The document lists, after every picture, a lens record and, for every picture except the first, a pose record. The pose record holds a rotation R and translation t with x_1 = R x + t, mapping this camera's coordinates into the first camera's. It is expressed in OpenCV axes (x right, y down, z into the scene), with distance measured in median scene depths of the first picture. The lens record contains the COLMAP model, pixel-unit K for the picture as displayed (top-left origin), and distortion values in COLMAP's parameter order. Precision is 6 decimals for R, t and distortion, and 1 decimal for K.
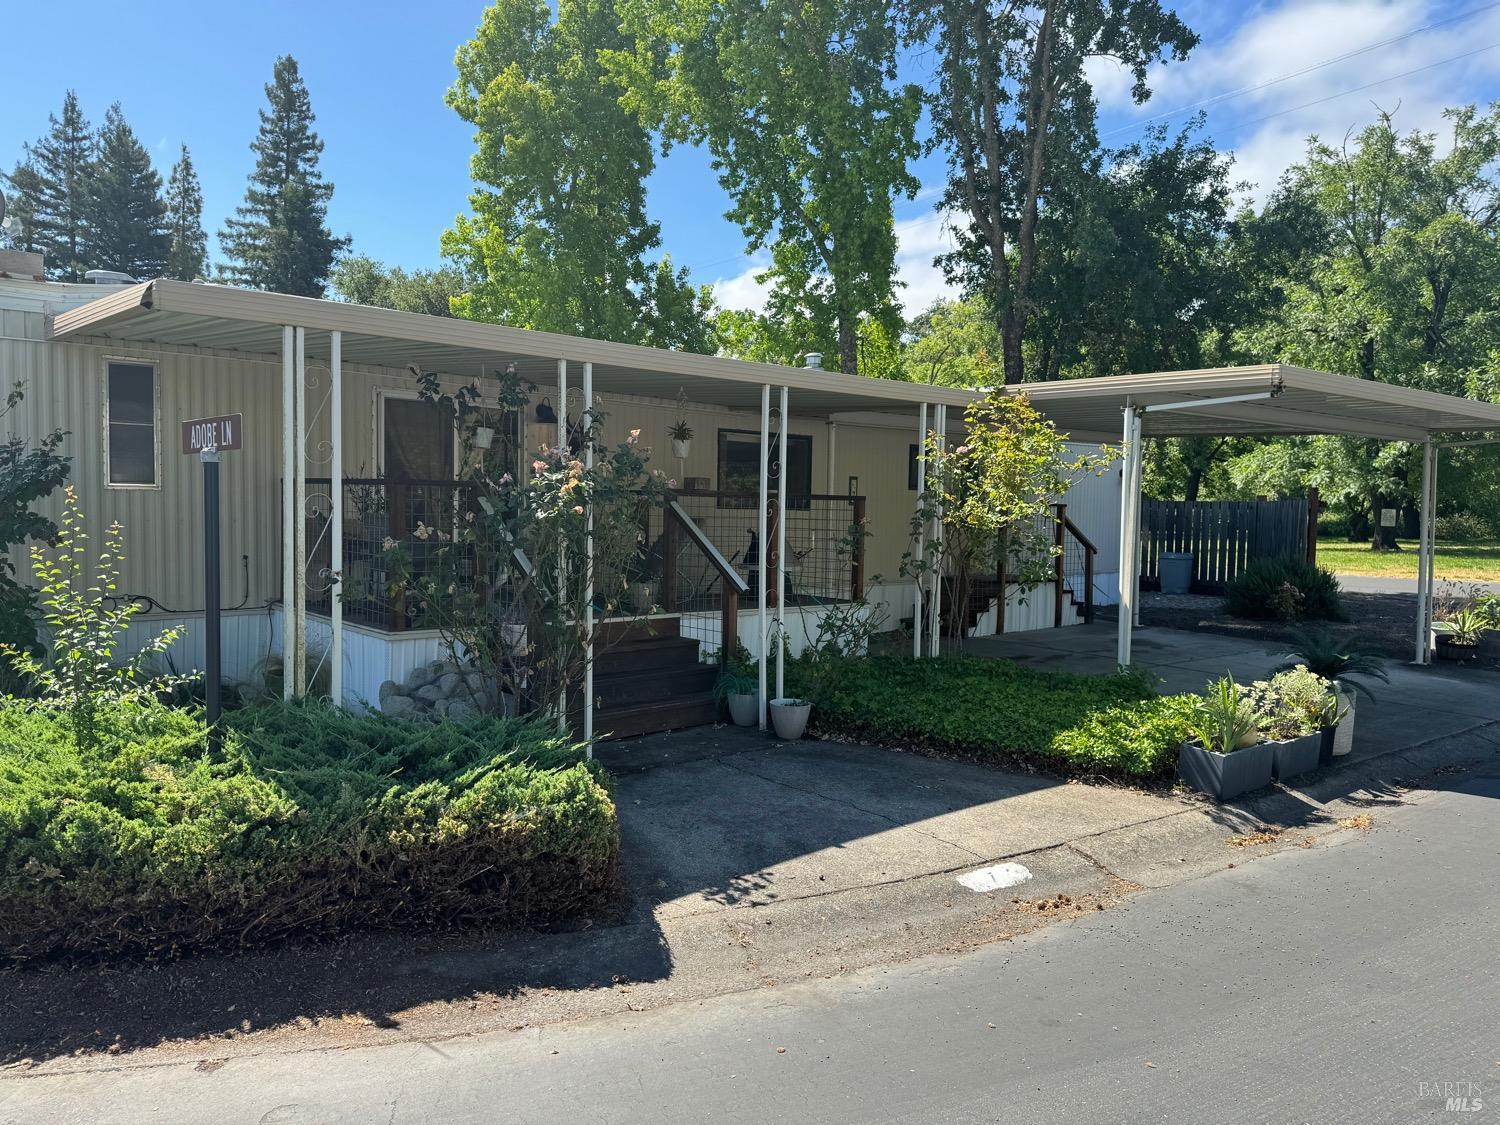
lens RADIAL K [[1047.0, 0, 737.7], [0, 1047.0, 552.3], [0, 0, 1]] dist [0.066022, -0.066030]
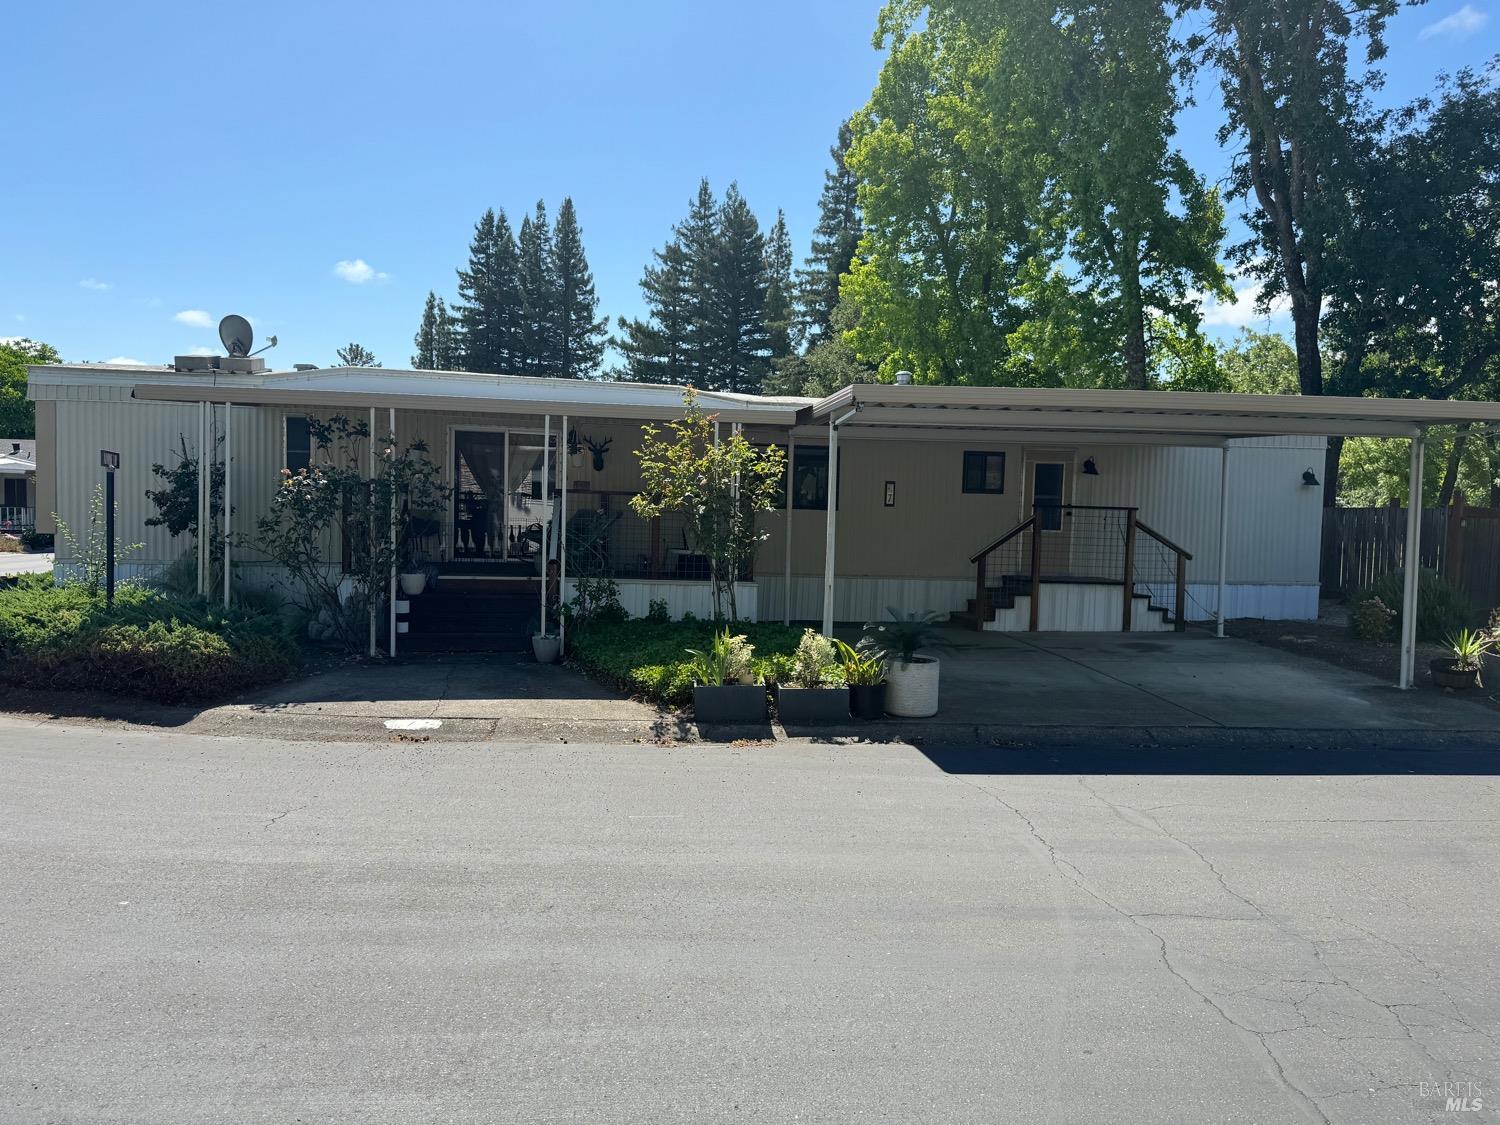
lens RADIAL K [[1047.0, 0, 757.3], [0, 1047.0, 575.2], [0, 0, 1]] dist [0.066022, -0.066030]
pose [[0.848878, 0.039874, -0.527083, 0.273279], [-0.035373, 0.999201, 0.018622, 0.005786], [0.527405, 0.002836, 0.849610, -0.017465]]
